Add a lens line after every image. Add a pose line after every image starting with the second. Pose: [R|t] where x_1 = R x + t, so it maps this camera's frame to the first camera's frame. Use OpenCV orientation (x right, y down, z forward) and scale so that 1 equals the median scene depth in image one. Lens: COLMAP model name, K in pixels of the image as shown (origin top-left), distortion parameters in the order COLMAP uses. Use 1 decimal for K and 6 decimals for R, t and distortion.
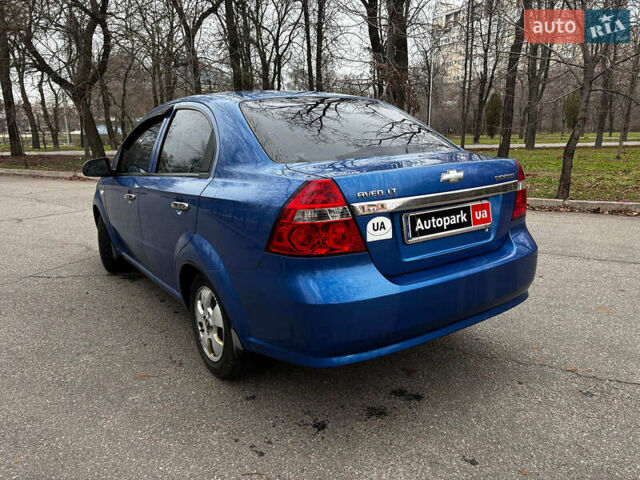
lens RADIAL K [[483.0, 0, 322.6], [0, 483.0, 246.8], [0, 0, 1]] dist [0.052638, -0.051370]
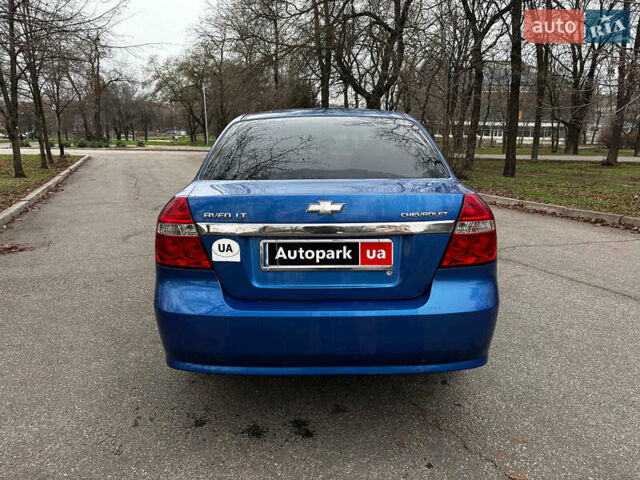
lens RADIAL K [[485.5, 0, 320.0], [0, 485.5, 240.0], [0, 0, 1]] dist [0.061933, -0.056869]
pose [[0.818783, 0.141101, -0.556493, 0.773361], [-0.151745, 0.988044, 0.027255, -0.106299], [0.553685, 0.062129, 0.830405, 0.217310]]
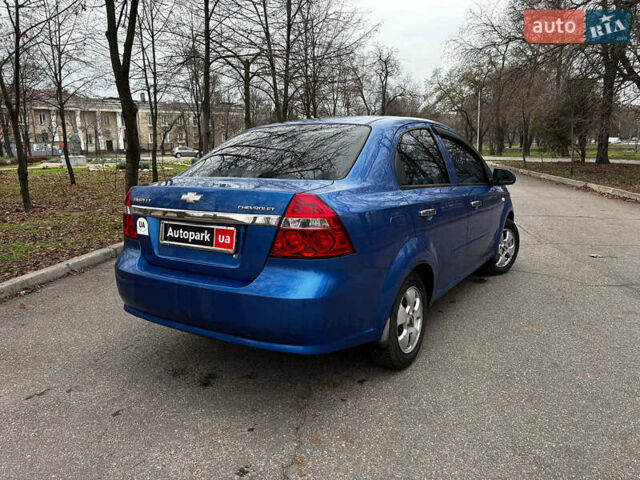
lens RADIAL K [[483.0, 0, 322.6], [0, 483.0, 246.8], [0, 0, 1]] dist [0.052638, -0.051370]
pose [[0.391193, 0.203496, -0.897528, 1.431266], [-0.214588, 0.968535, 0.126066, -0.241494], [0.894941, 0.143283, 0.422552, 0.791529]]
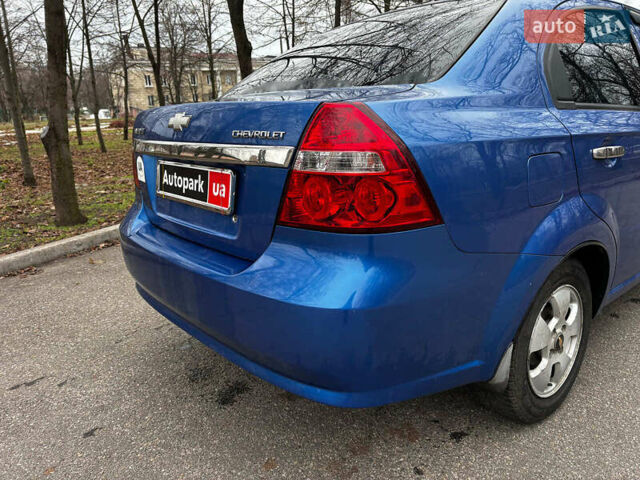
lens RADIAL K [[483.0, 0, 322.6], [0, 483.0, 246.8], [0, 0, 1]] dist [0.052638, -0.051370]
pose [[0.102329, 0.295573, -0.949824, 1.008854], [-0.201329, 0.941229, 0.271208, -0.204642], [0.974164, 0.163474, 0.155823, 1.103179]]
